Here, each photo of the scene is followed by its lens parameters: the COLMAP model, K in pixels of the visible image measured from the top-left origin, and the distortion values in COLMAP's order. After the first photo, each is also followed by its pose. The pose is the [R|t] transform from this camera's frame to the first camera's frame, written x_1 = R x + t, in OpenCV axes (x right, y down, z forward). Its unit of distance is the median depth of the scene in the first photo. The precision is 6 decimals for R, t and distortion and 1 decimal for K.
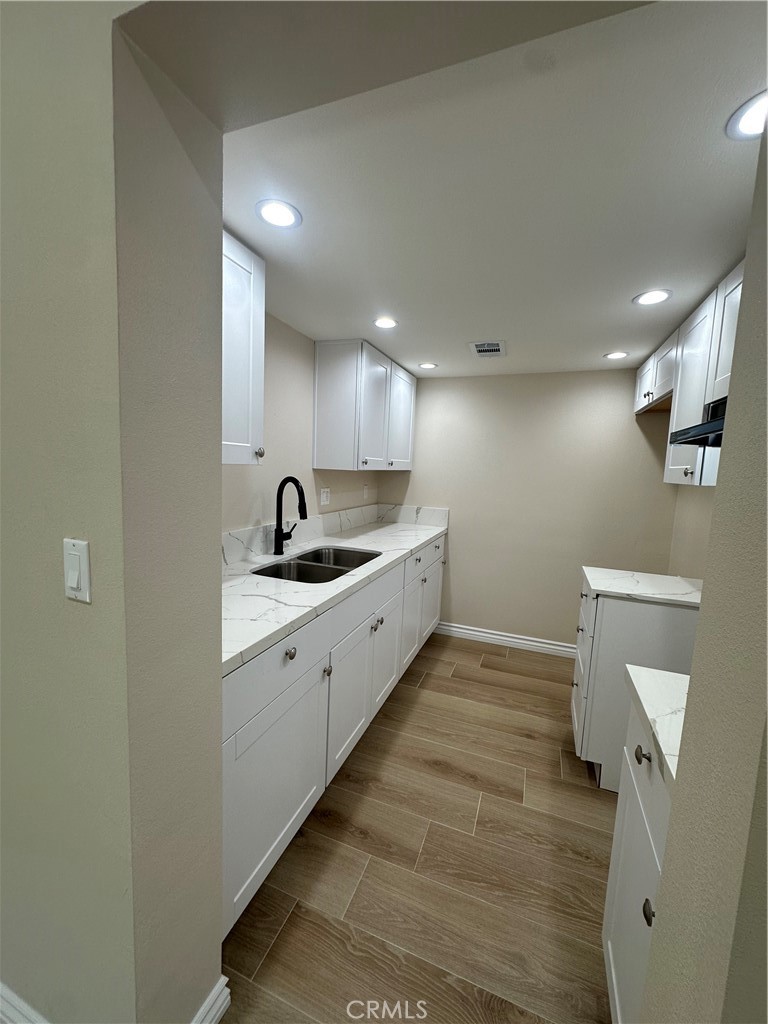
lens RADIAL K [[411.3, 0, 384.3], [0, 411.3, 510.5], [0, 0, 1]] dist [-0.003487, 0.000913]
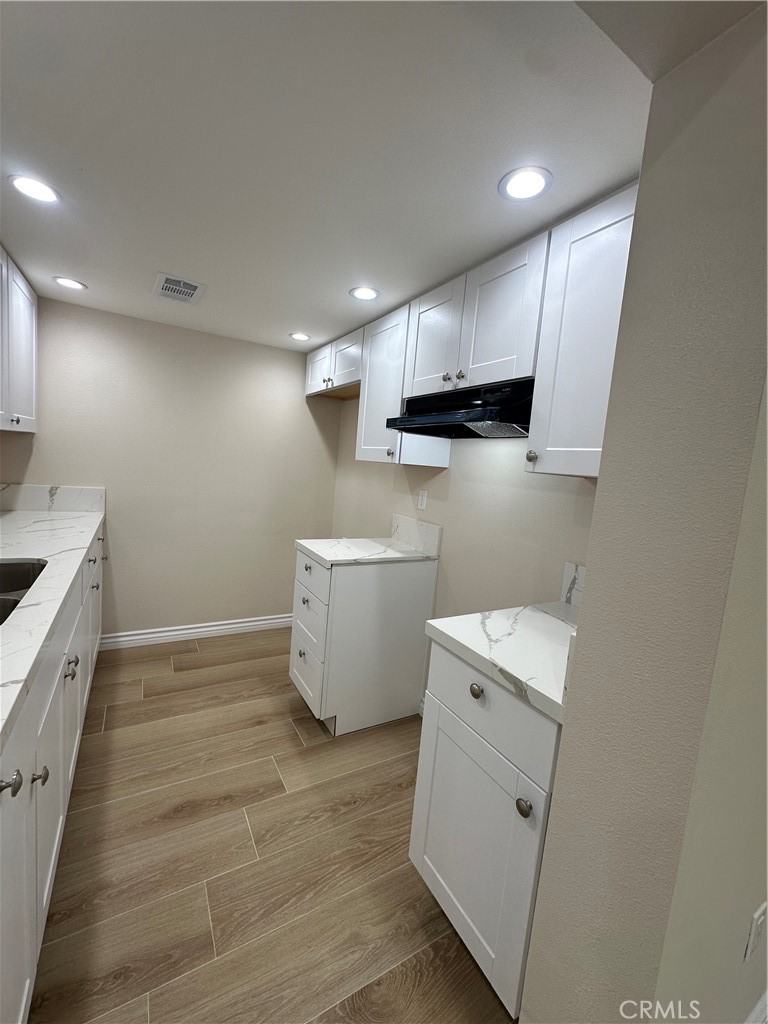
lens RADIAL K [[411.3, 0, 382.2], [0, 411.3, 510.4], [0, 0, 1]] dist [-0.003487, 0.000913]
pose [[0.627051, -0.074587, 0.775399, -0.180345], [0.023832, 0.996776, 0.076609, -0.012421], [-0.778613, -0.029559, 0.626807, 0.193625]]
